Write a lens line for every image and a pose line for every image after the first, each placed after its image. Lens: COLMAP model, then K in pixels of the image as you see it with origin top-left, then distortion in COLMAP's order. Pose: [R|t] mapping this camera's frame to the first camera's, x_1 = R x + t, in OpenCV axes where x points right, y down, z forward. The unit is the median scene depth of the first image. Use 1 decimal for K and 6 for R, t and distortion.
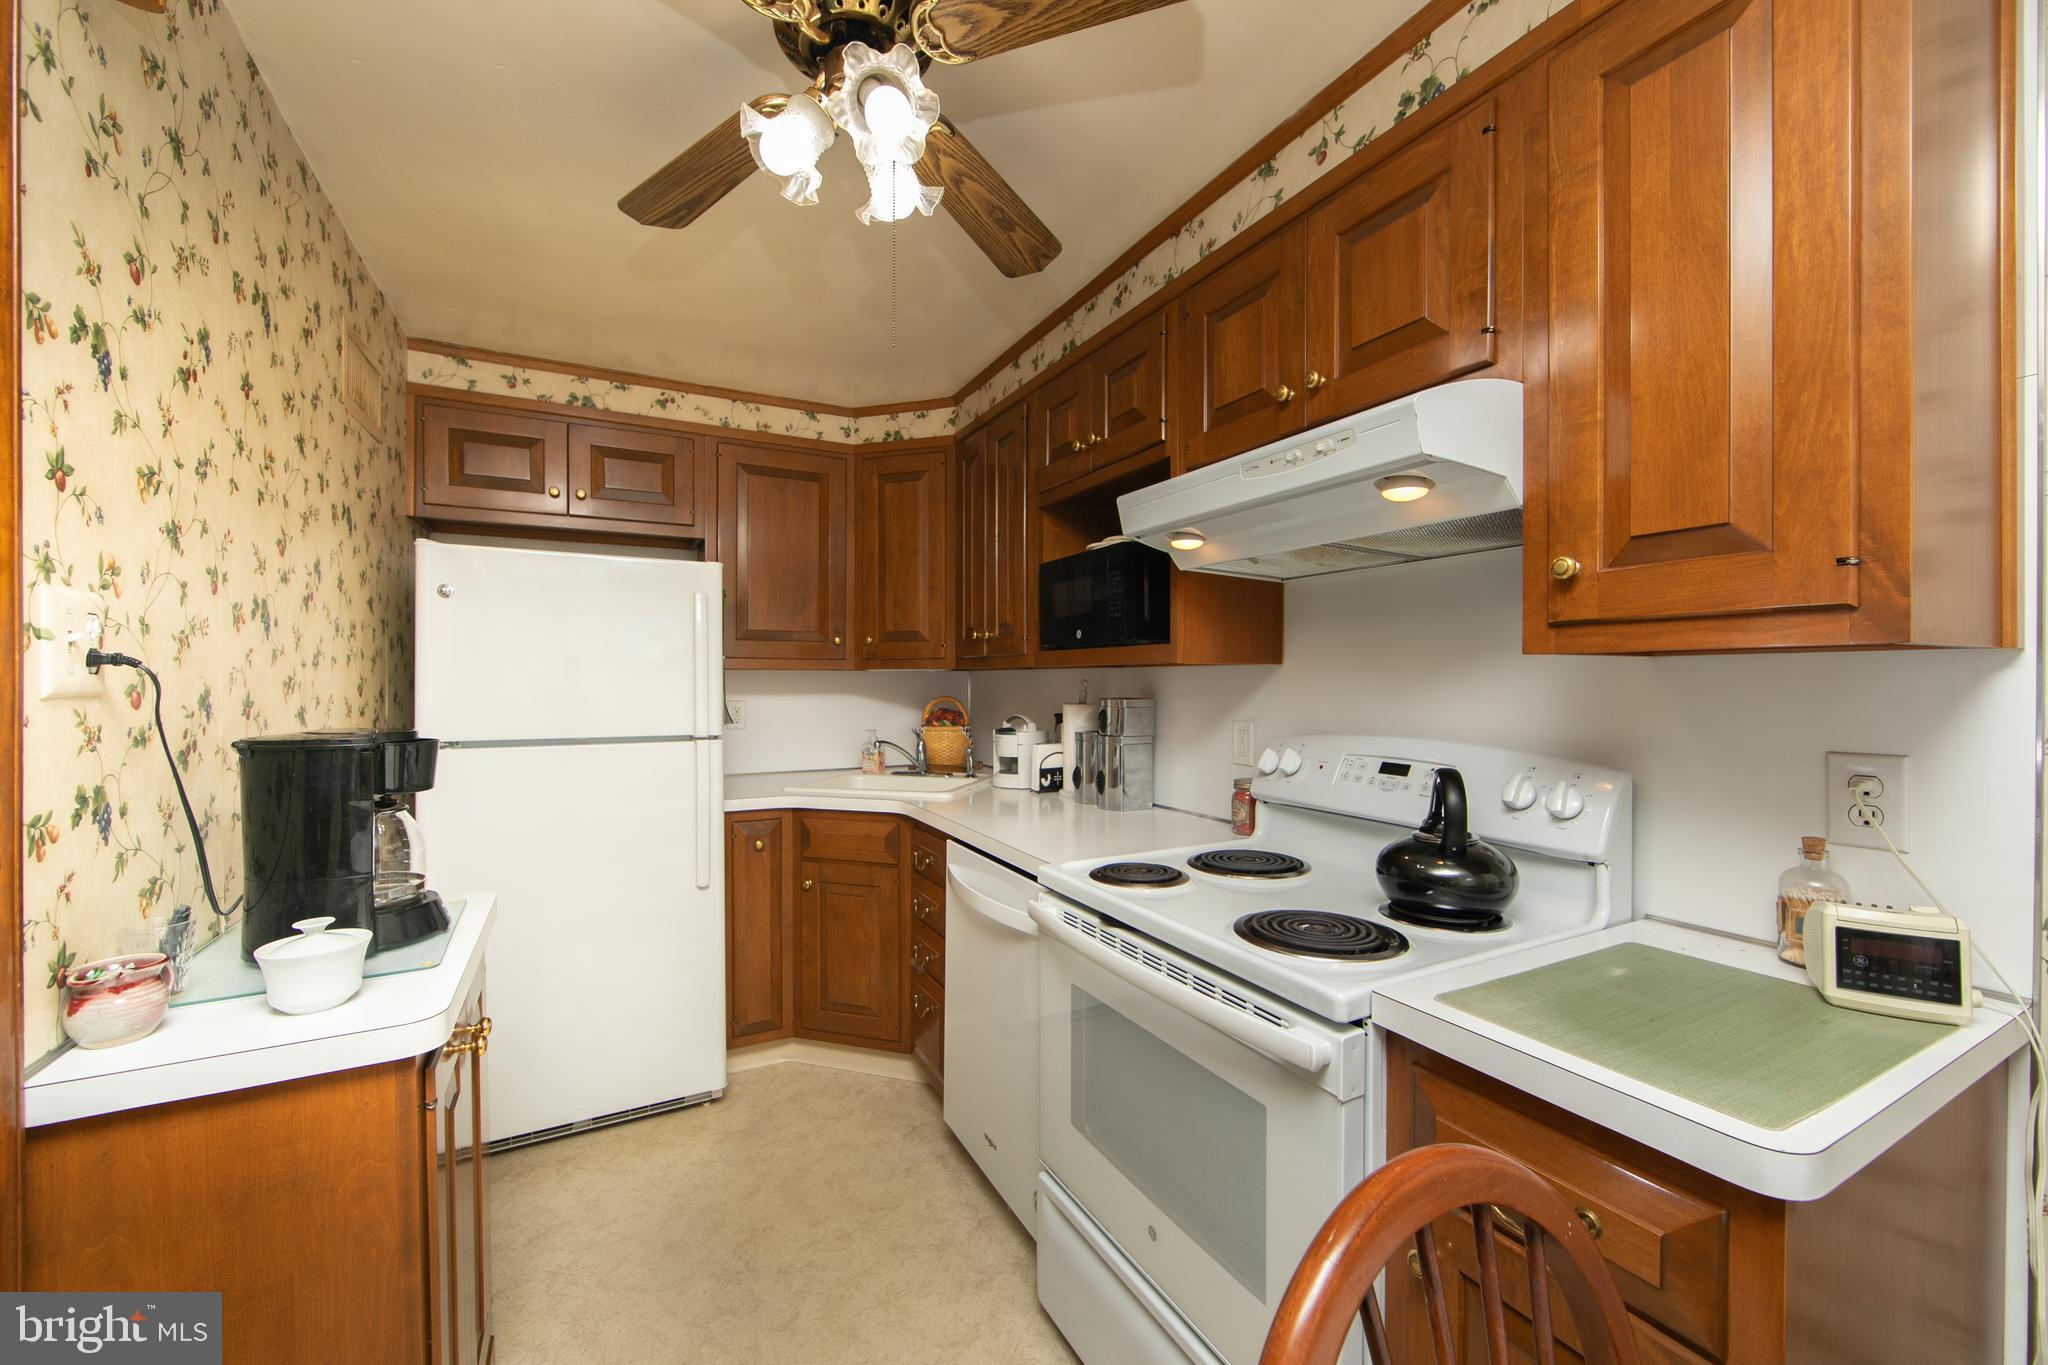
lens RADIAL K [[809.5, 0, 1017.7], [0, 809.5, 681.6], [0, 0, 1]] dist [-0.002471, 0.000050]
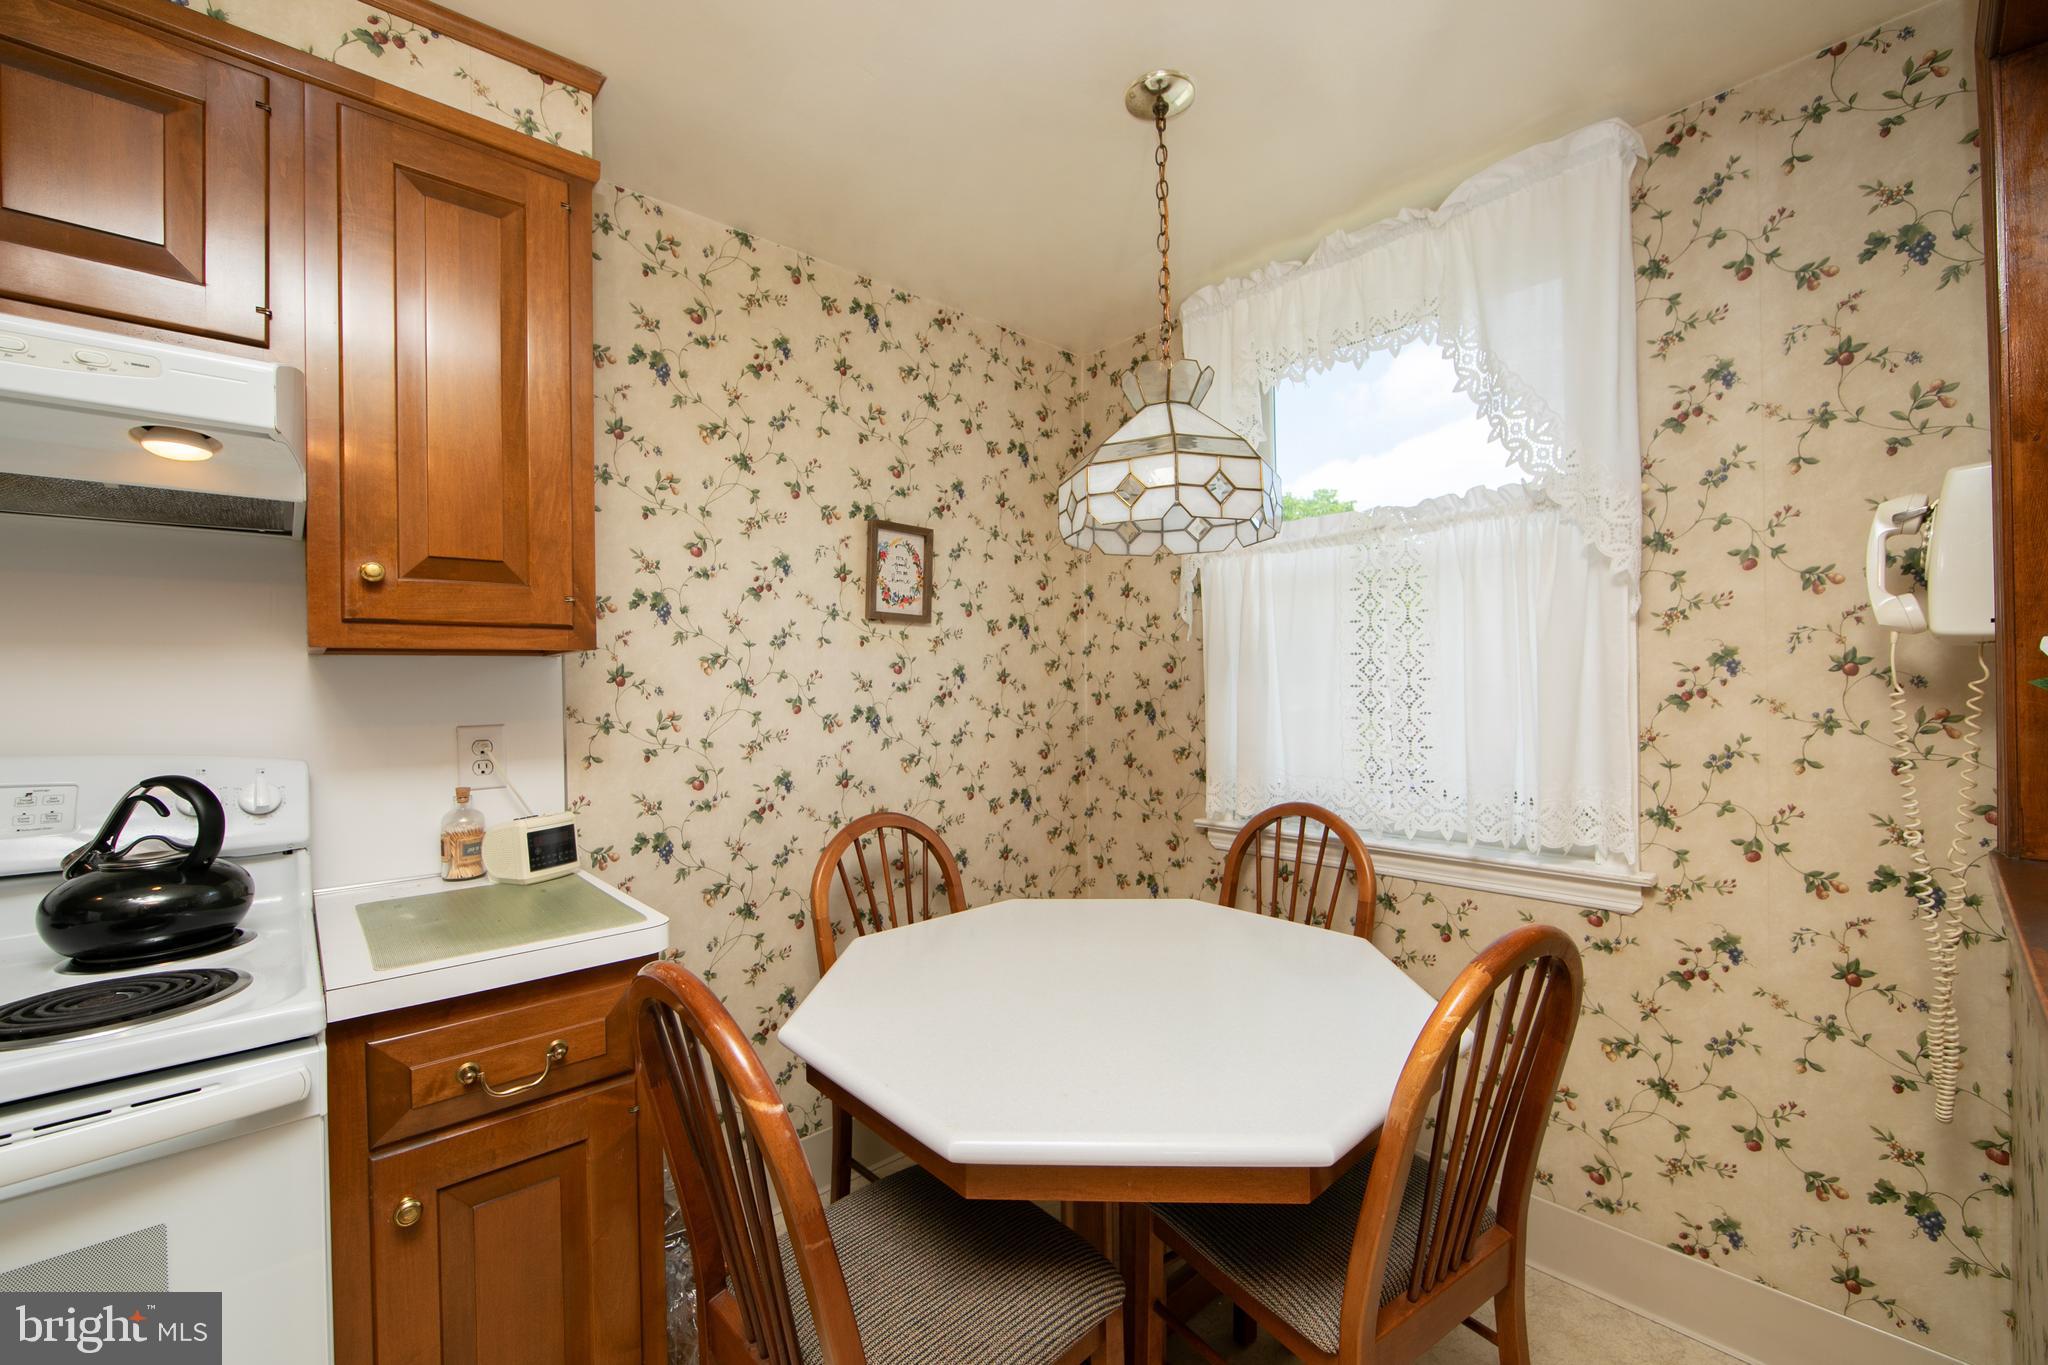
lens RADIAL K [[830.1, 0, 1029.5], [0, 830.1, 683.1], [0, 0, 1]] dist [-0.009035, 0.000266]
pose [[-0.258226, 0.009961, 0.966033, -0.290248], [0.021951, 0.999749, -0.004440, 0.017555], [-0.965835, 0.020059, -0.258380, 0.179825]]
